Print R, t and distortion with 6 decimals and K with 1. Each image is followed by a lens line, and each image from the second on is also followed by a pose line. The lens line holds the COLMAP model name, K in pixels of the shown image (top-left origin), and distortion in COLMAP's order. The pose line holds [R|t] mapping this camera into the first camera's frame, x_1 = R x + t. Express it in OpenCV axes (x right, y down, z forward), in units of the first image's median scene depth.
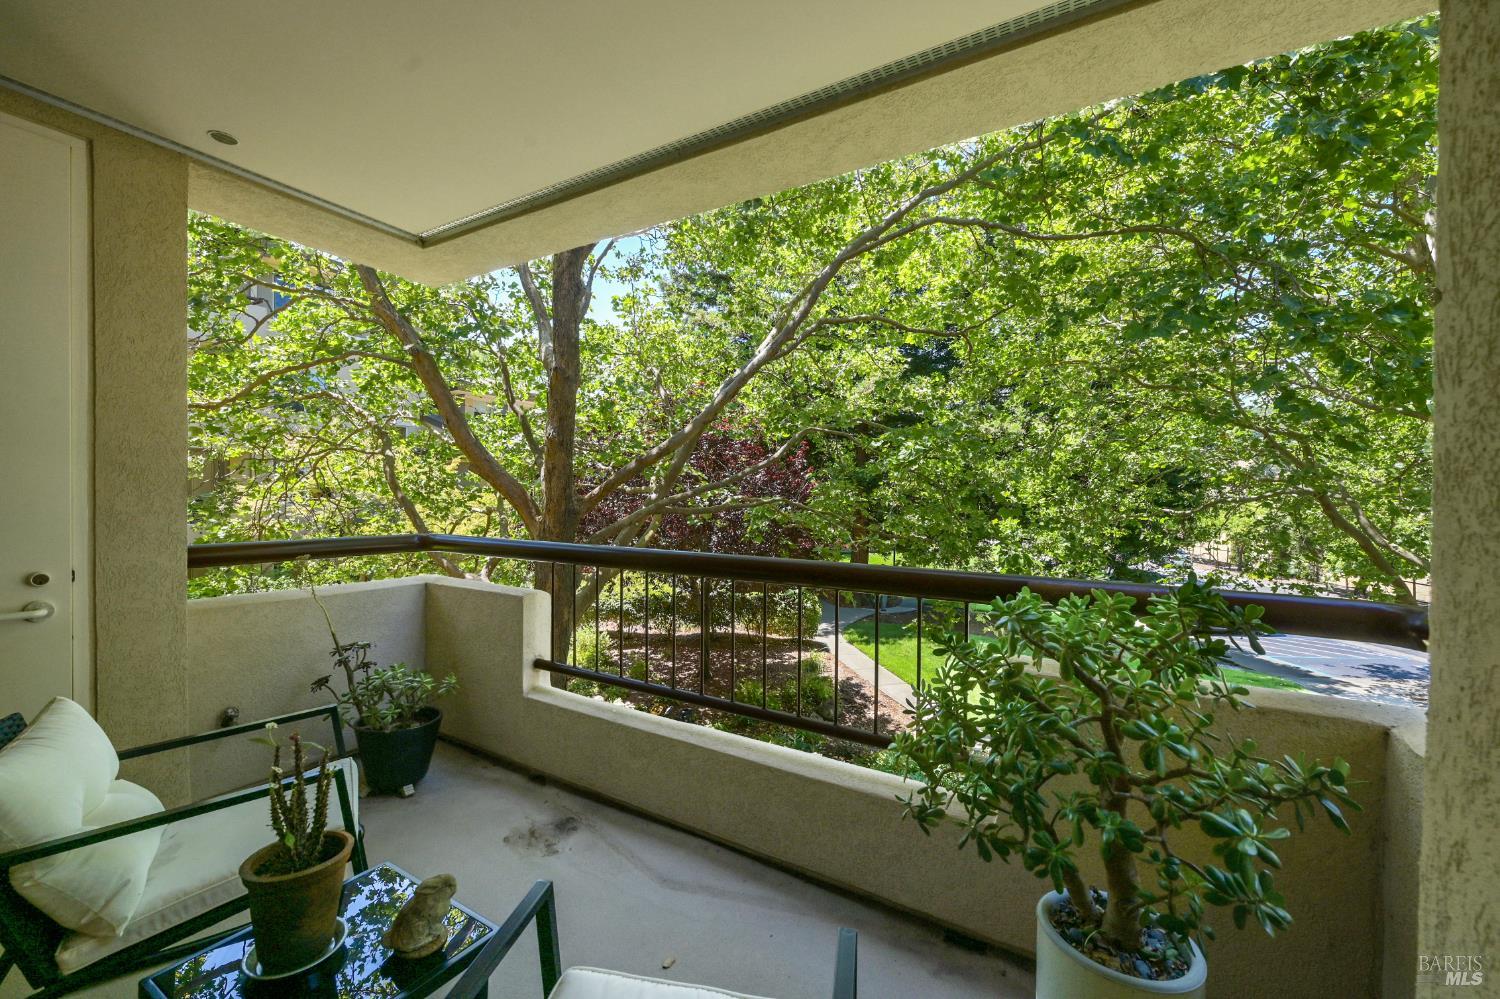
lens RADIAL K [[581.4, 0, 749.1], [0, 581.4, 512.7], [0, 0, 1]] dist [0.001305, 0.000132]
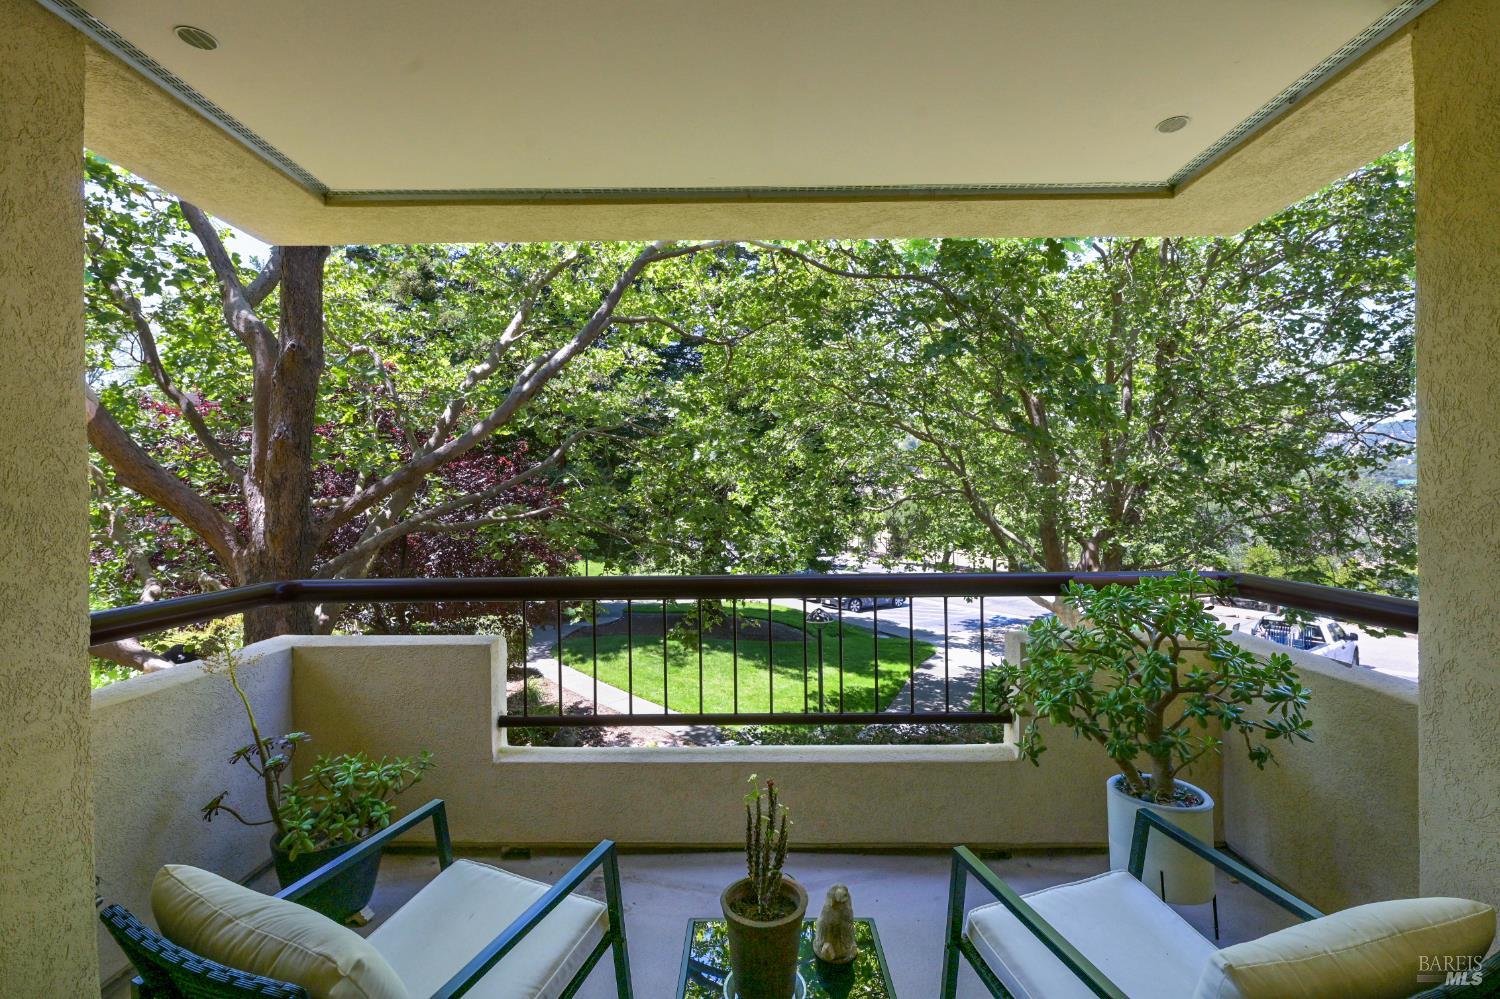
lens RADIAL K [[643.7, 0, 755.0], [0, 643.7, 497.6], [0, 0, 1]] dist [0.009789, -0.000178]
pose [[0.855999, -0.018482, 0.516647, -0.525531], [0.030727, 0.999413, -0.015158, -0.041330], [-0.516063, 0.028850, 0.856065, -0.008956]]
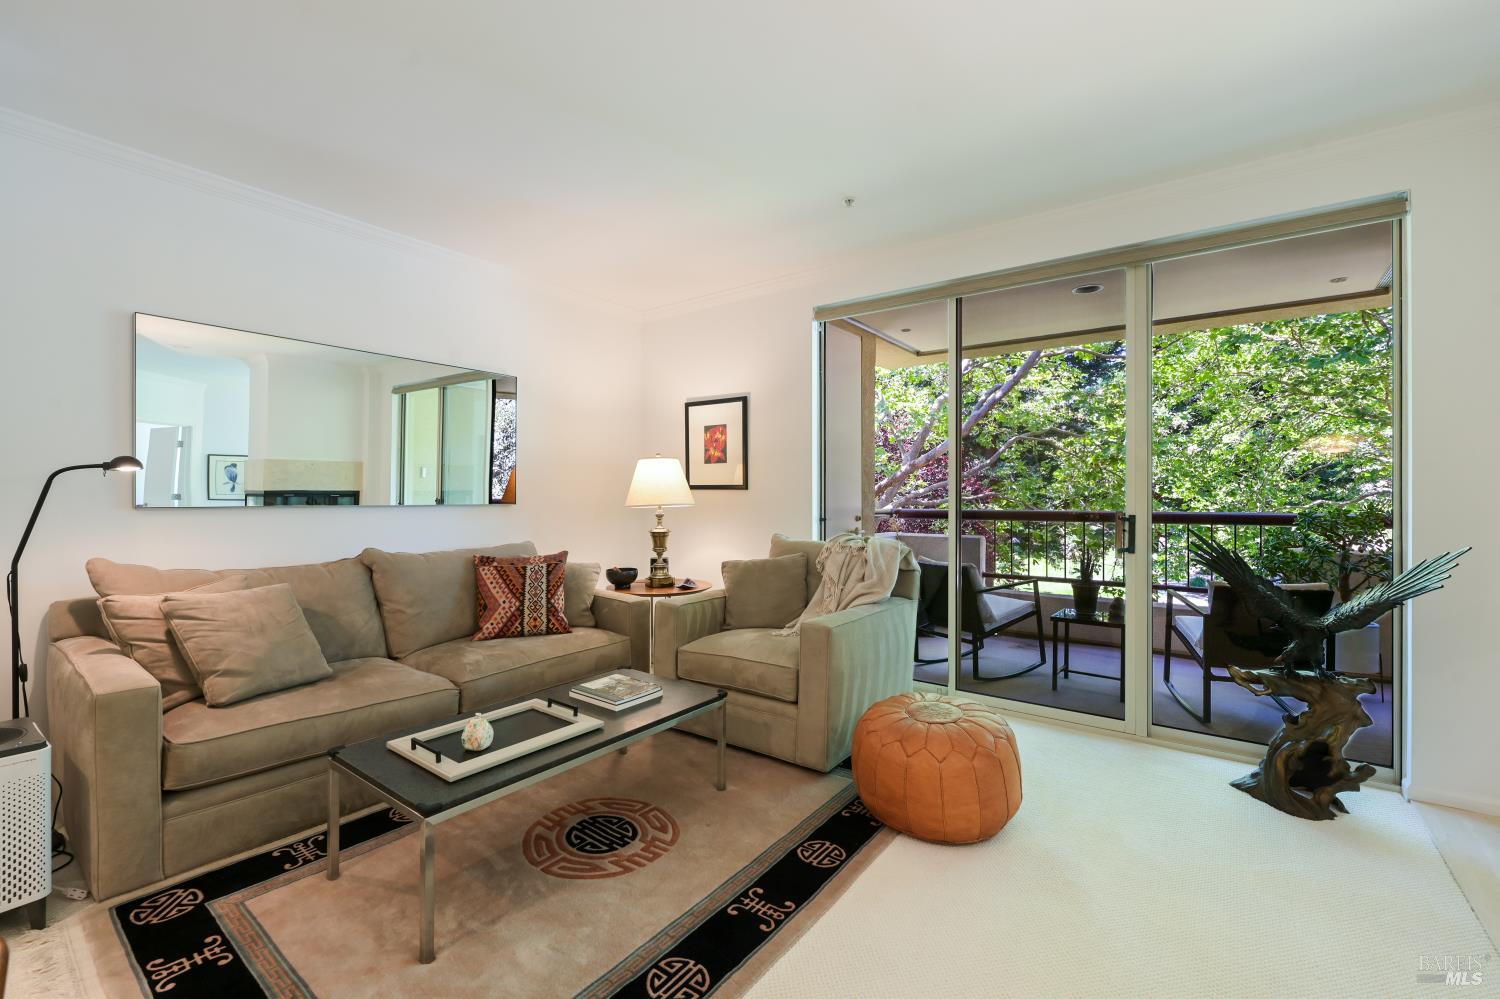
lens RADIAL K [[643.7, 0, 755.0], [0, 643.7, 497.6], [0, 0, 1]] dist [0.009789, -0.000178]
pose [[0.995789, -0.004659, -0.091551, -0.915621], [0.002040, 0.999587, -0.028675, 0.072626], [0.091647, 0.028368, 0.995387, -1.186002]]
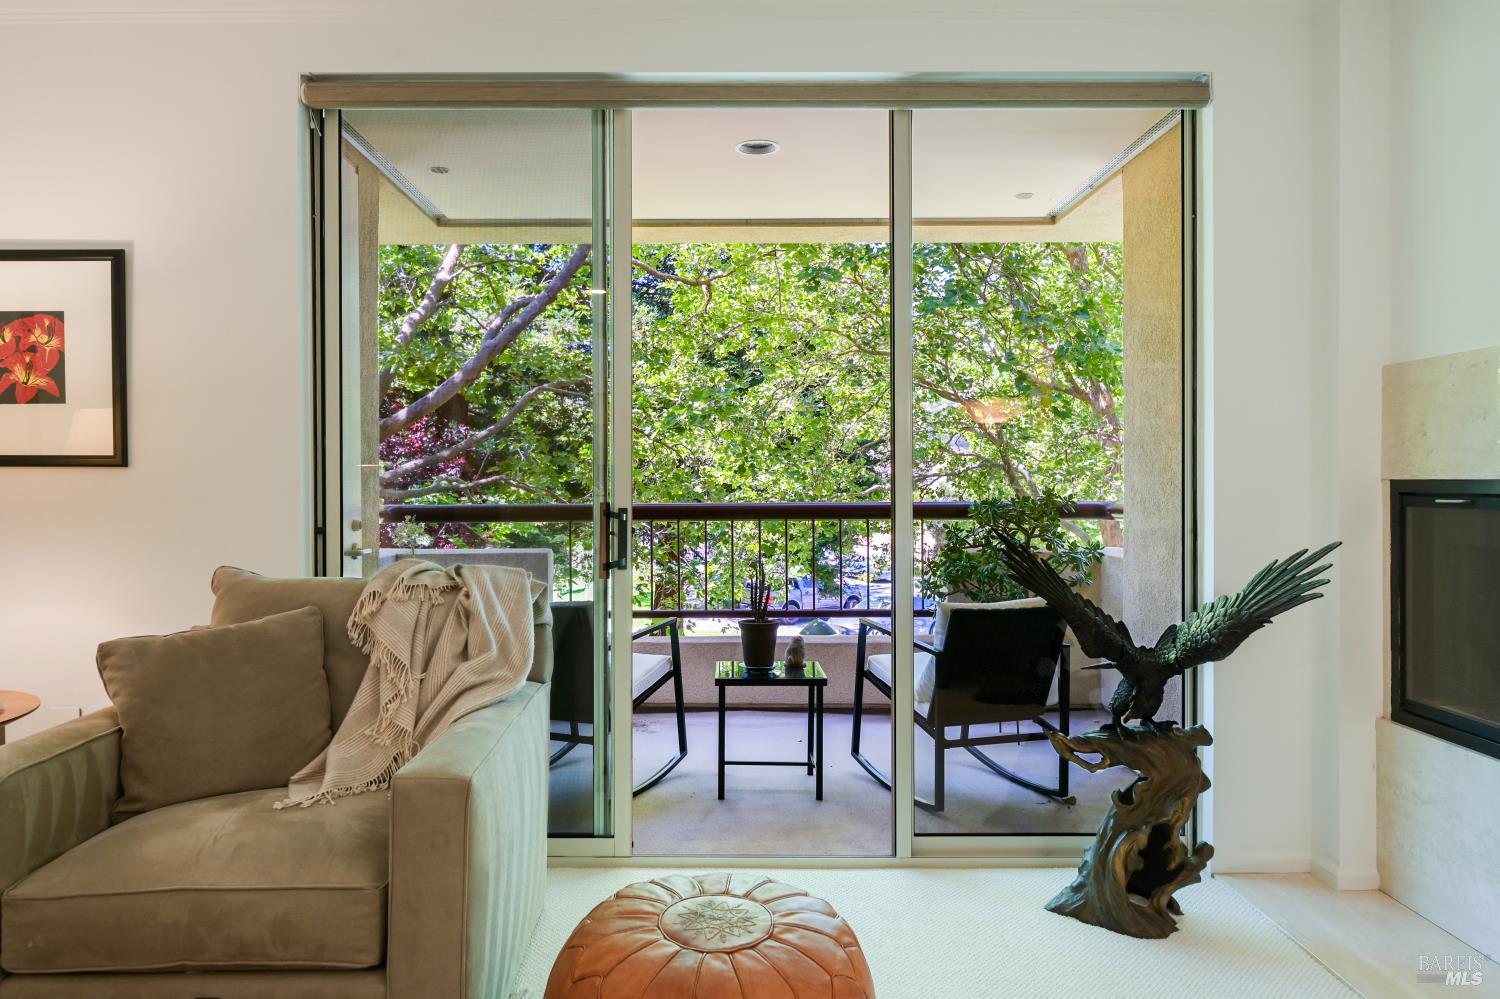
lens RADIAL K [[1026.6, 0, 720.8], [0, 1026.6, 491.5], [0, 0, 1]] dist [0.003825, -0.000760]
pose [[0.860092, -0.013965, 0.509947, -1.094742], [0.024400, 0.999607, -0.013779, 0.064672], [-0.509554, 0.024294, 0.860095, -0.872969]]
